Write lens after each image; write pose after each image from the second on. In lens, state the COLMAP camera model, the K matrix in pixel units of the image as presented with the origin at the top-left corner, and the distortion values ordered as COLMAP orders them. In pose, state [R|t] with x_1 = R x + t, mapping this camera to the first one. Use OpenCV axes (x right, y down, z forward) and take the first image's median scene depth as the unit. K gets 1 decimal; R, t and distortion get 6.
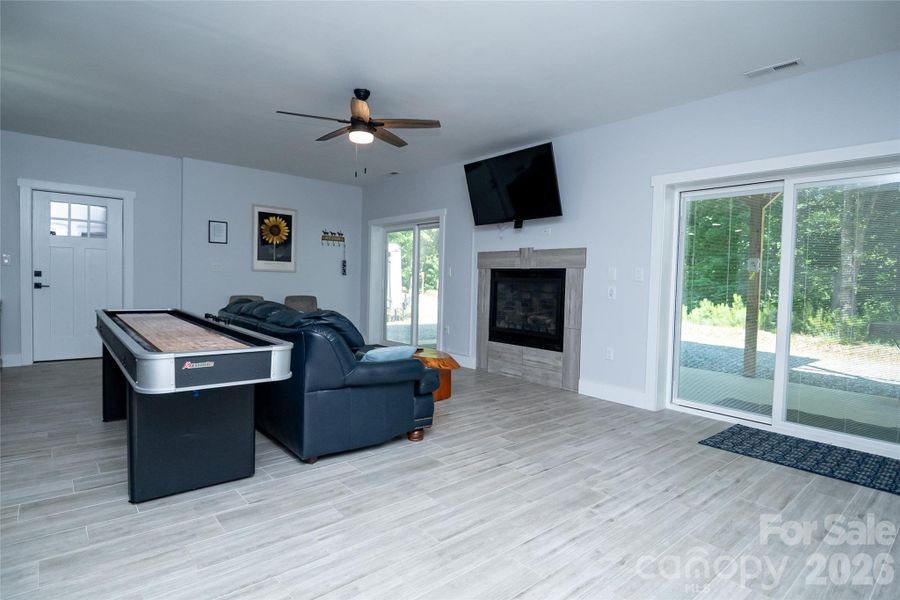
lens RADIAL K [[472.2, 0, 458.7], [0, 472.2, 298.0], [0, 0, 1]] dist [0.016264, -0.023716]
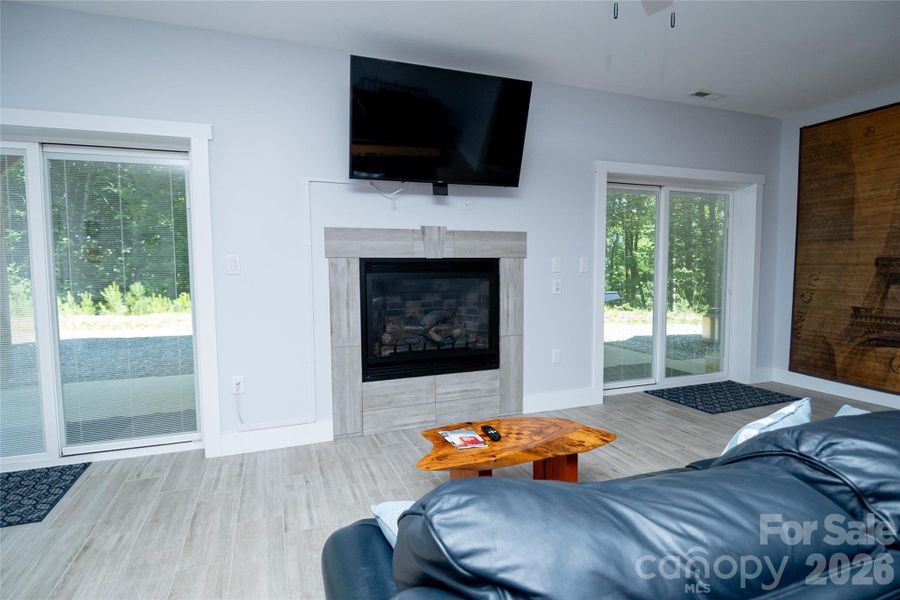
lens RADIAL K [[472.2, 0, 457.3], [0, 472.2, 298.3], [0, 0, 1]] dist [0.016264, -0.023716]
pose [[0.336849, -0.096520, 0.936598, -0.489387], [0.046424, 0.995225, 0.085865, -0.064425], [-0.940413, 0.014557, 0.339721, 0.782336]]
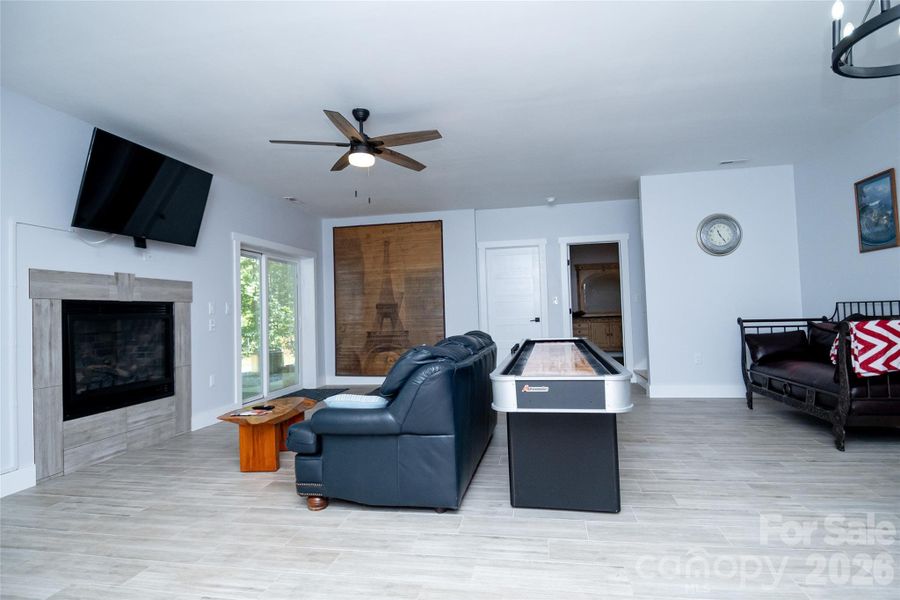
lens RADIAL K [[472.2, 0, 457.8], [0, 472.2, 296.7], [0, 0, 1]] dist [0.016264, -0.023716]
pose [[-0.630232, 0.016347, 0.776235, -0.800146], [0.037545, 0.999250, 0.009440, -0.059153], [-0.775499, 0.035093, -0.630373, 1.113136]]
